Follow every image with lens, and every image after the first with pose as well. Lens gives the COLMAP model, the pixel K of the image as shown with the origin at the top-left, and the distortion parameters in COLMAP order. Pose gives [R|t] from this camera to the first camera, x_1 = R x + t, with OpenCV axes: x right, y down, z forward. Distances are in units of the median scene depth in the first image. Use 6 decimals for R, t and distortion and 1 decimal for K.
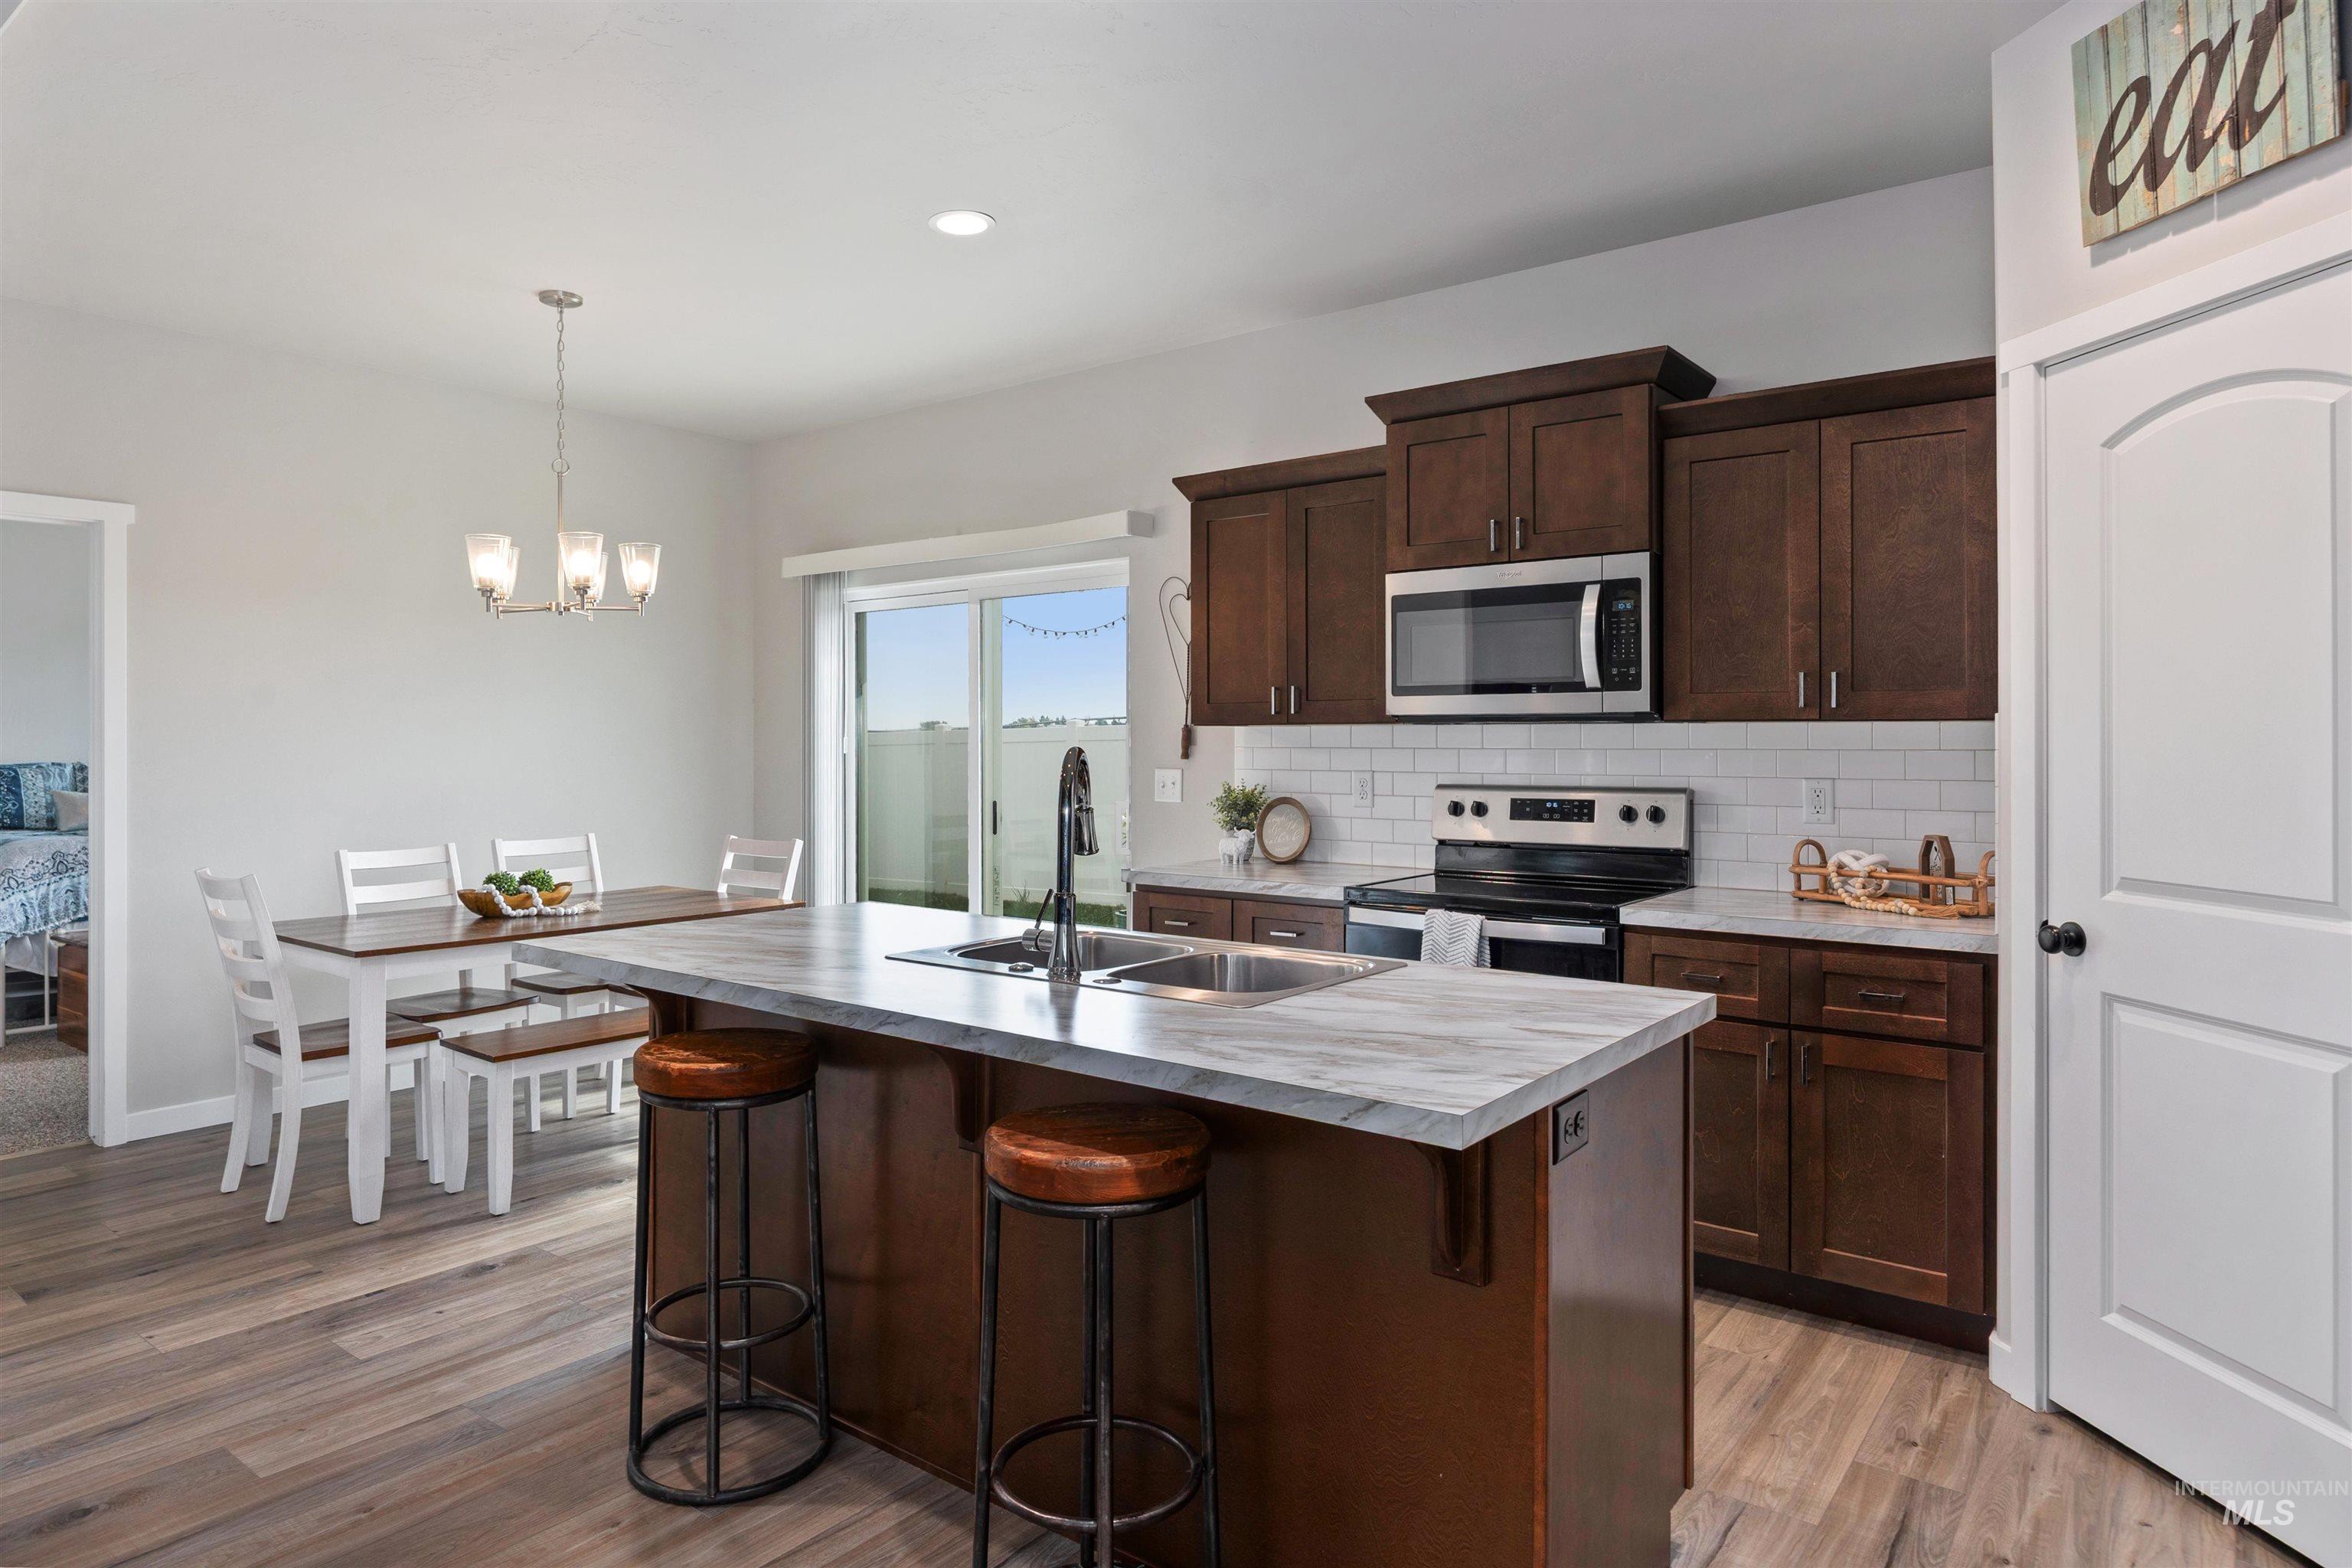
lens RADIAL K [[1393.1, 0, 1104.0], [0, 1393.1, 730.3], [0, 0, 1]] dist [0.005648, -0.002421]
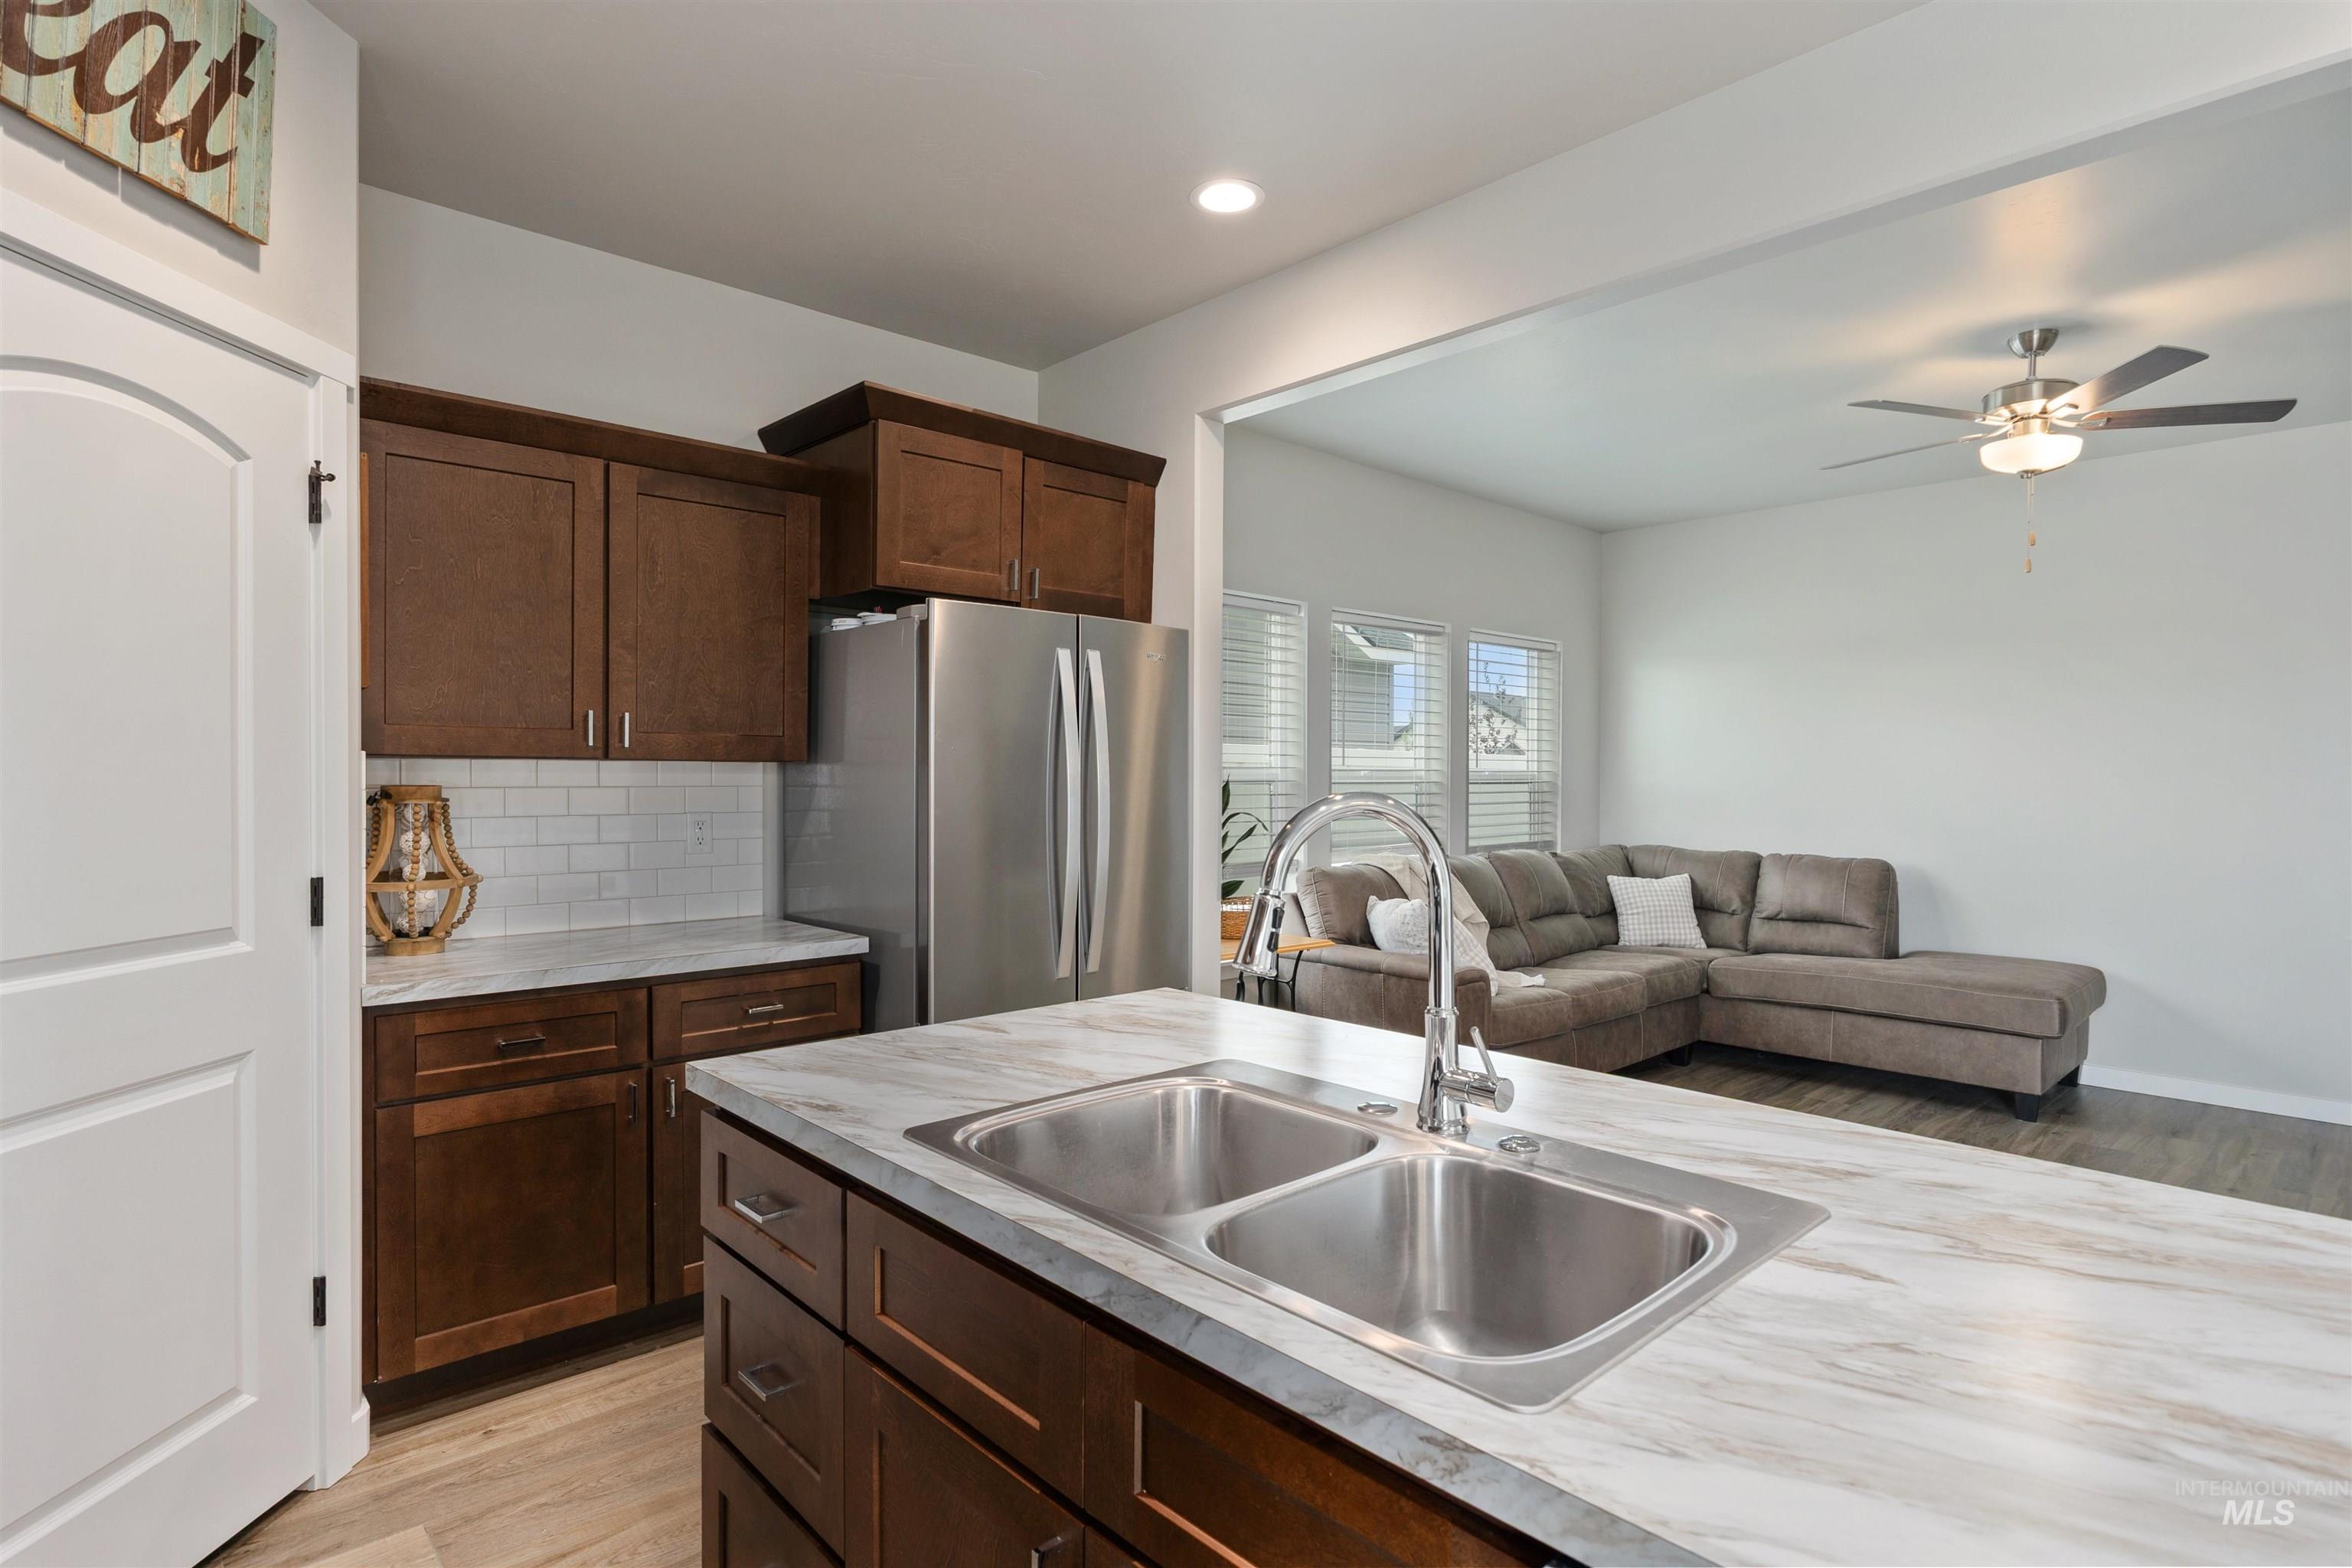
lens RADIAL K [[1199.2, 0, 1163.8], [0, 1199.2, 784.7], [0, 0, 1]] dist [-0.002780, 0.000346]
pose [[-0.989343, -0.003841, 0.145551, 0.012365], [-0.003579, 0.999991, 0.002062, 0.004009], [-0.145558, 0.001519, -0.989349, 1.013324]]
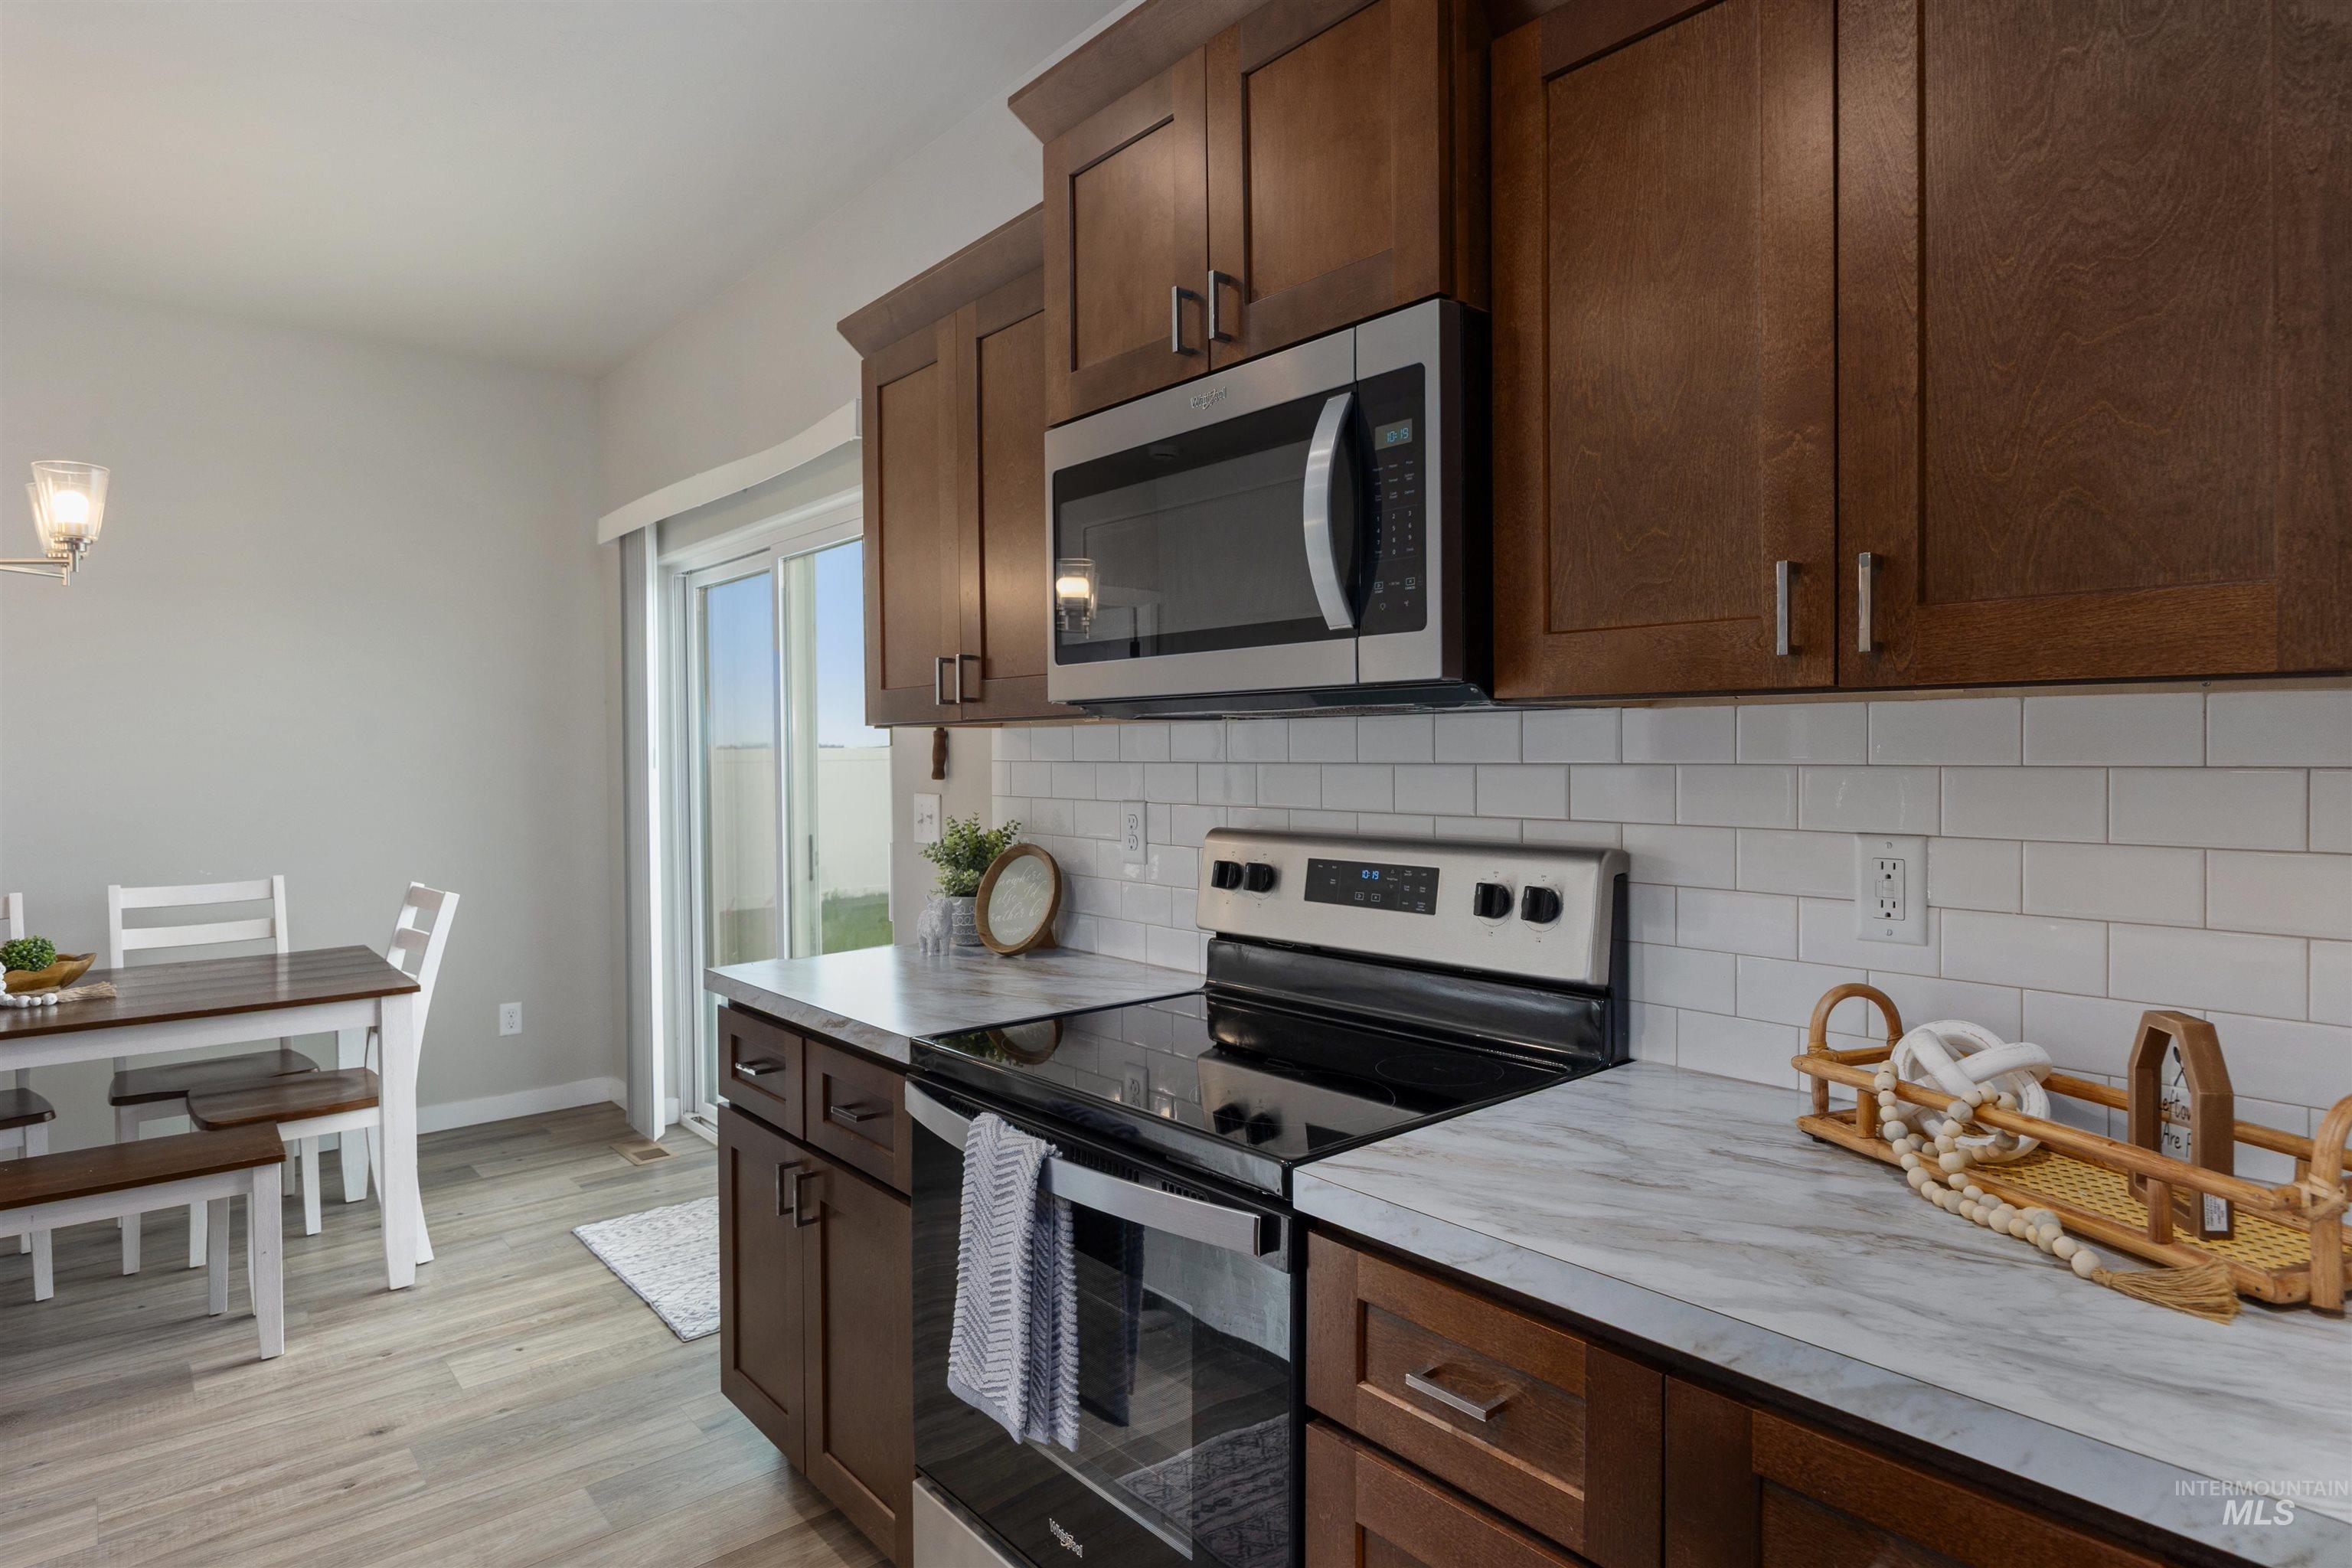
lens RADIAL K [[1199.2, 0, 1187.7], [0, 1199.2, 787.4], [0, 0, 1]] dist [-0.002780, 0.000346]
pose [[0.984282, 0.007800, -0.176430, 0.349283], [-0.002420, 0.999526, 0.030683, 0.007765], [0.176586, -0.029774, 0.983835, 0.573530]]
